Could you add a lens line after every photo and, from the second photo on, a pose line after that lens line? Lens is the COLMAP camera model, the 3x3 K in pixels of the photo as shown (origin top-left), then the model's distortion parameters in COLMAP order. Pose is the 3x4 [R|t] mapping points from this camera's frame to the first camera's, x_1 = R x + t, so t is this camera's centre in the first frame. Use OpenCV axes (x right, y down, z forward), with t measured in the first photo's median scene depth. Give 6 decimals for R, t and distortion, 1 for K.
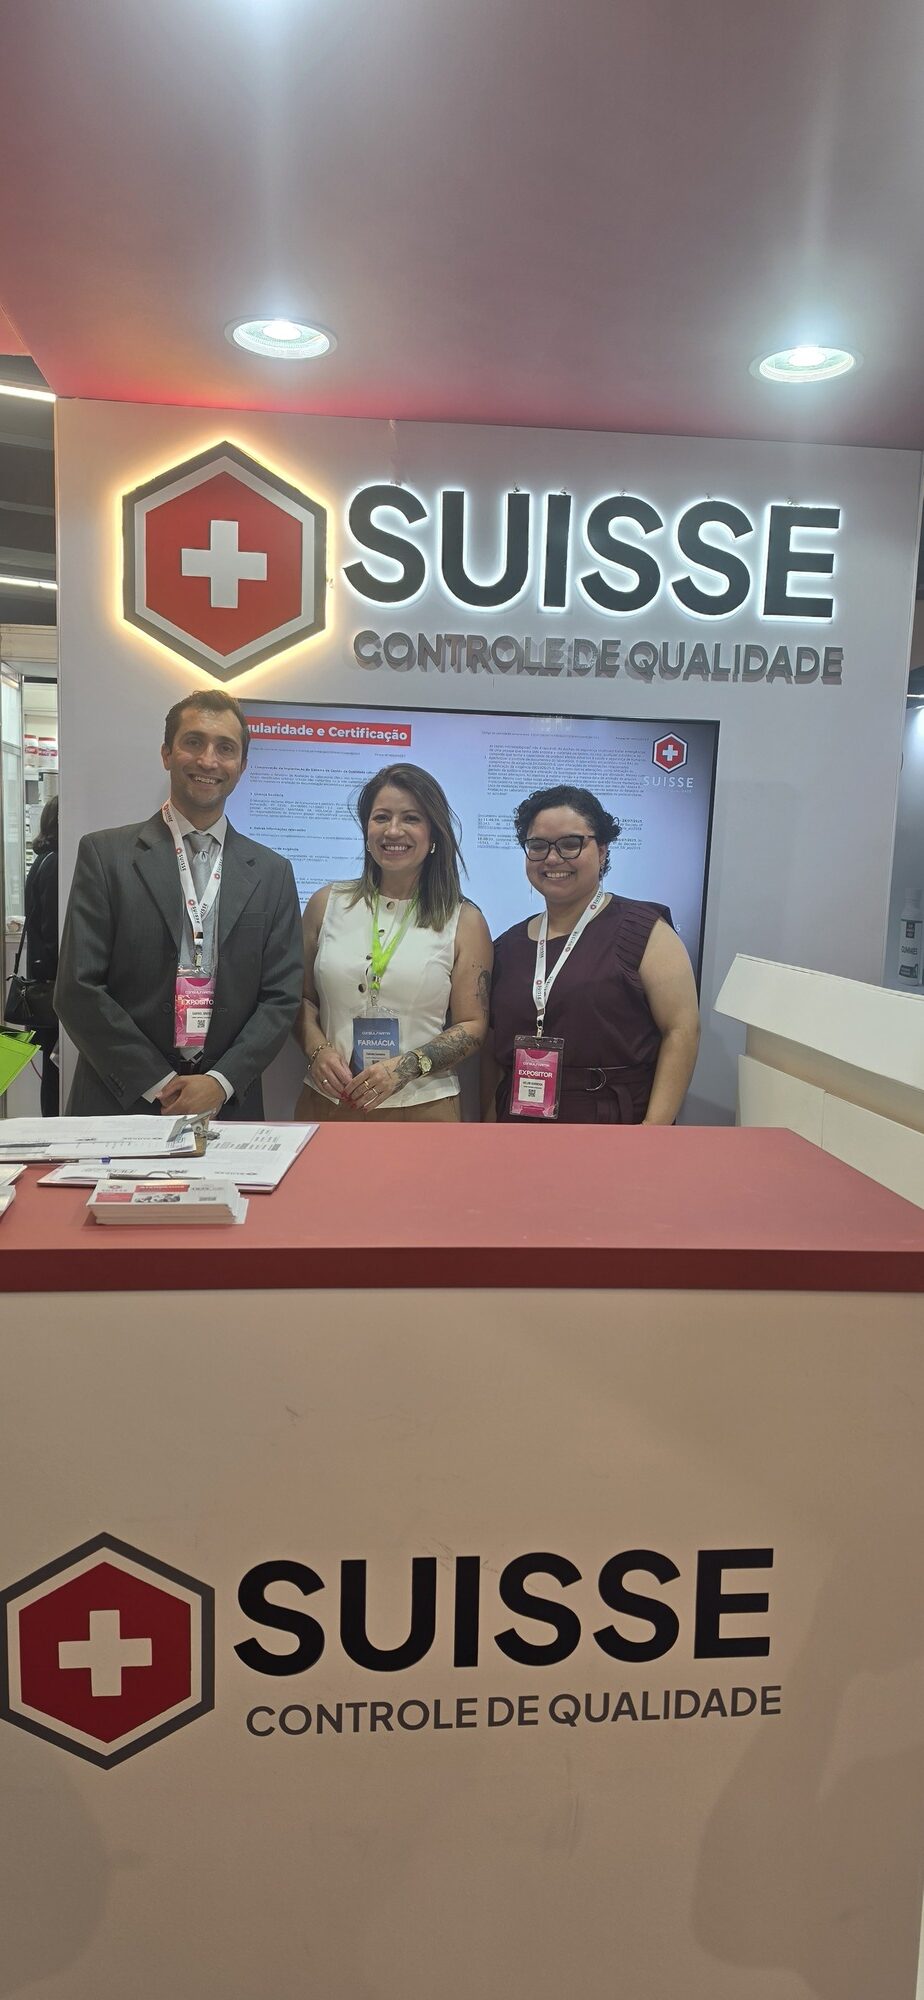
lens RADIAL K [[1414.8, 0, 462.0], [0, 1414.8, 1000.0], [0, 0, 1]] dist [0.114282, -0.179889]
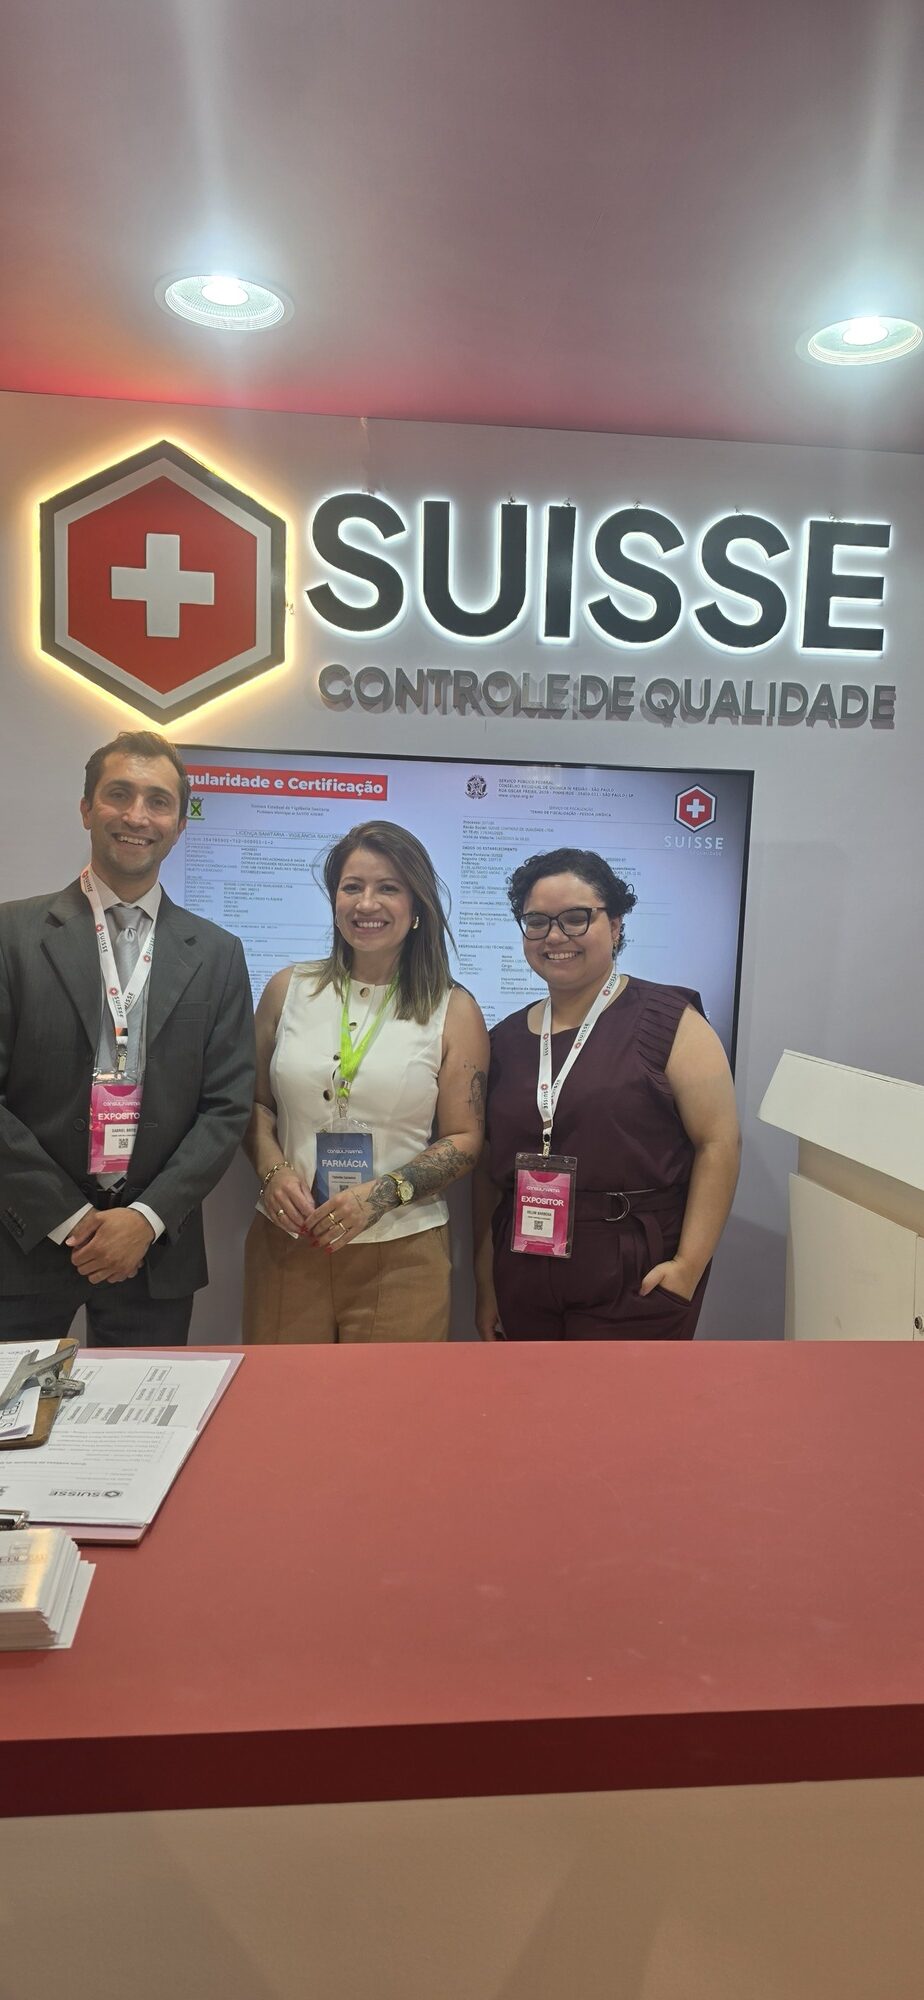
lens RADIAL K [[1414.8, 0, 462.0], [0, 1414.8, 1000.0], [0, 0, 1]] dist [0.114282, -0.179889]
pose [[0.999909, -0.004735, 0.012672, -0.003345], [0.005350, 0.998788, -0.048935, -0.021267], [-0.012425, 0.048999, 0.998722, 0.176408]]
